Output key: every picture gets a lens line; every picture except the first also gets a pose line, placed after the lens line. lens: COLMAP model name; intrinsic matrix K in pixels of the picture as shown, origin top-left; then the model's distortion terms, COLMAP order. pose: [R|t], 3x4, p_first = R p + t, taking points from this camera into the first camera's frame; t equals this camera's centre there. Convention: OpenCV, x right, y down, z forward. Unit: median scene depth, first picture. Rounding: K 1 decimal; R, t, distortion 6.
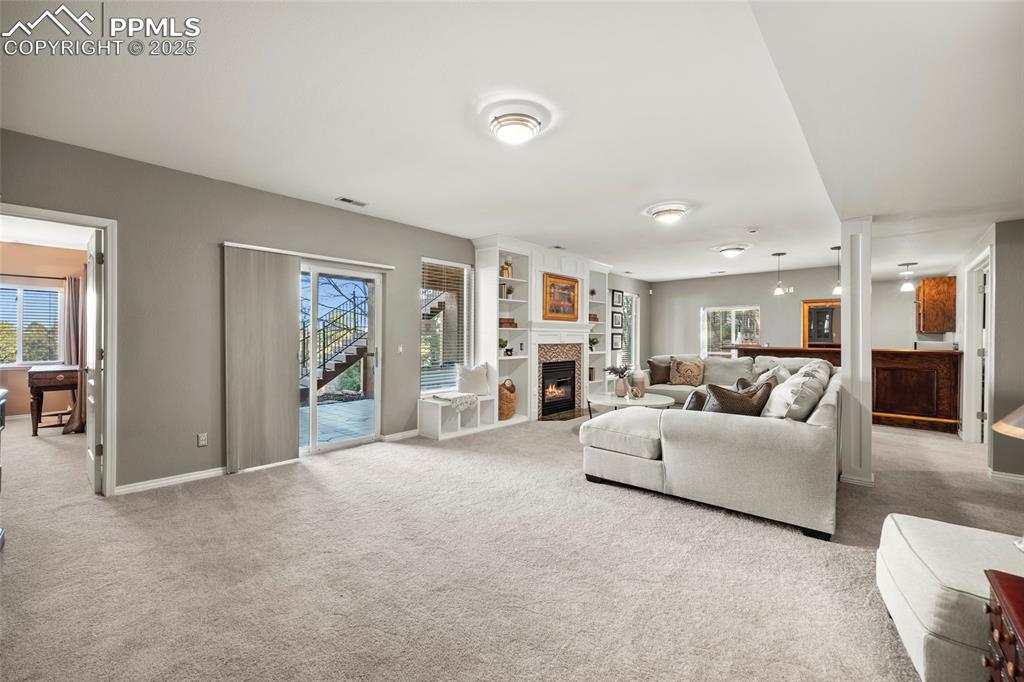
lens RADIAL K [[407.5, 0, 514.1], [0, 407.5, 338.4], [0, 0, 1]] dist [-0.001303, -0.000636]
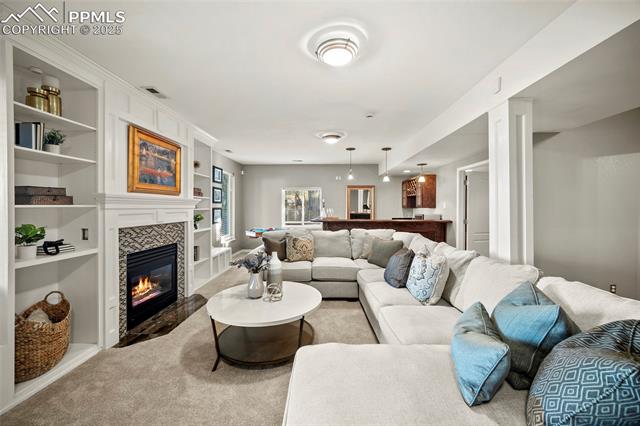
lens RADIAL K [[254.7, 0, 319.0], [0, 254.7, 208.2], [0, 0, 1]] dist [-0.001303, -0.000636]
pose [[0.763347, -0.005148, 0.645968, 0.039270], [0.004434, 0.999986, 0.002729, -0.017975], [-0.645974, 0.000782, 0.763359, 0.456420]]
